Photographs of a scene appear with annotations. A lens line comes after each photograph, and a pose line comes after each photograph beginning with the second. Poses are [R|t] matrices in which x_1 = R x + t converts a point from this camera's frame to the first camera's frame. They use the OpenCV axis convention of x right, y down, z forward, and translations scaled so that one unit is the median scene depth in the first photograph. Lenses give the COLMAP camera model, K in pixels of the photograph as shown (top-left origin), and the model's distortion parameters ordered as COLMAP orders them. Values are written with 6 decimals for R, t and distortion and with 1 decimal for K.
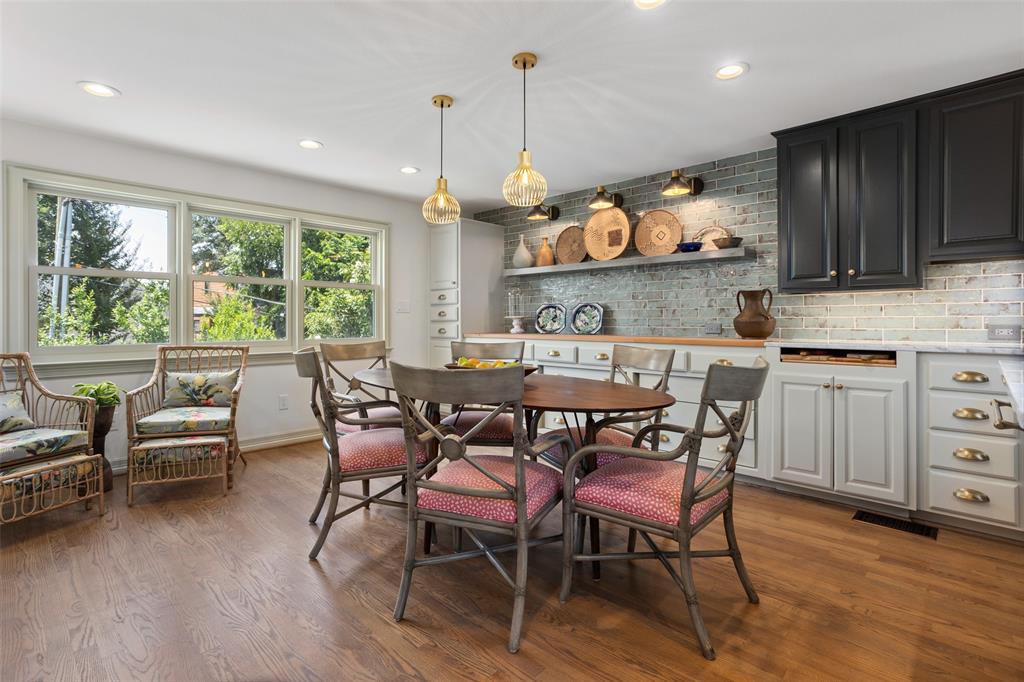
lens RADIAL K [[500.9, 0, 497.2], [0, 500.9, 323.9], [0, 0, 1]] dist [-0.038170, 0.028907]
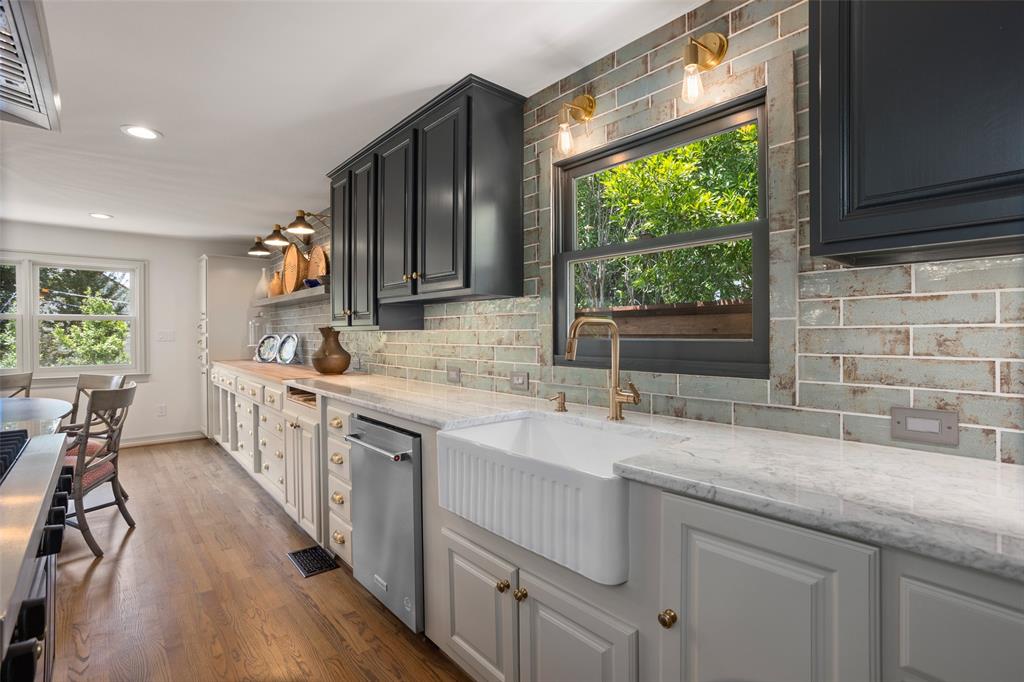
lens RADIAL K [[505.1, 0, 511.6], [0, 505.1, 335.0], [0, 0, 1]] dist [-0.021902, 0.000015]
pose [[0.993490, -0.005405, -0.113787, 0.801396], [0.005741, 0.999980, 0.002620, -0.041214], [0.113770, -0.003256, 0.993502, 0.004951]]
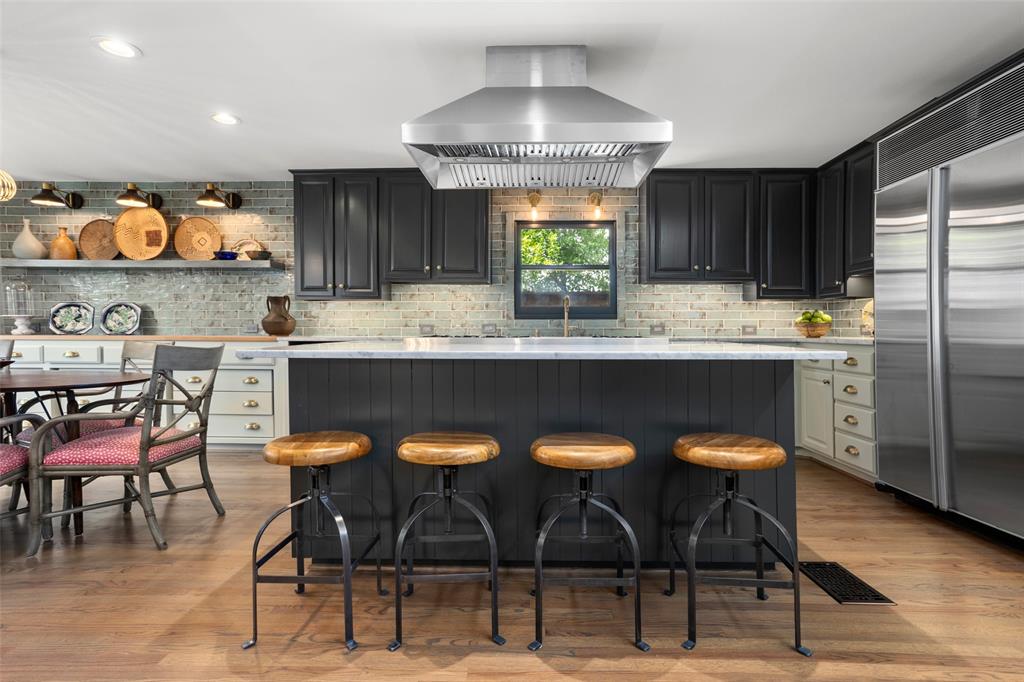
lens RADIAL K [[512.6, 0, 514.3], [0, 512.6, 350.4], [0, 0, 1]] dist [-0.028829, 0.031400]
pose [[0.727559, -0.027835, 0.685481, 0.057615], [0.000870, 0.999213, 0.039652, 0.013276], [-0.686045, -0.028253, 0.727010, -0.255908]]
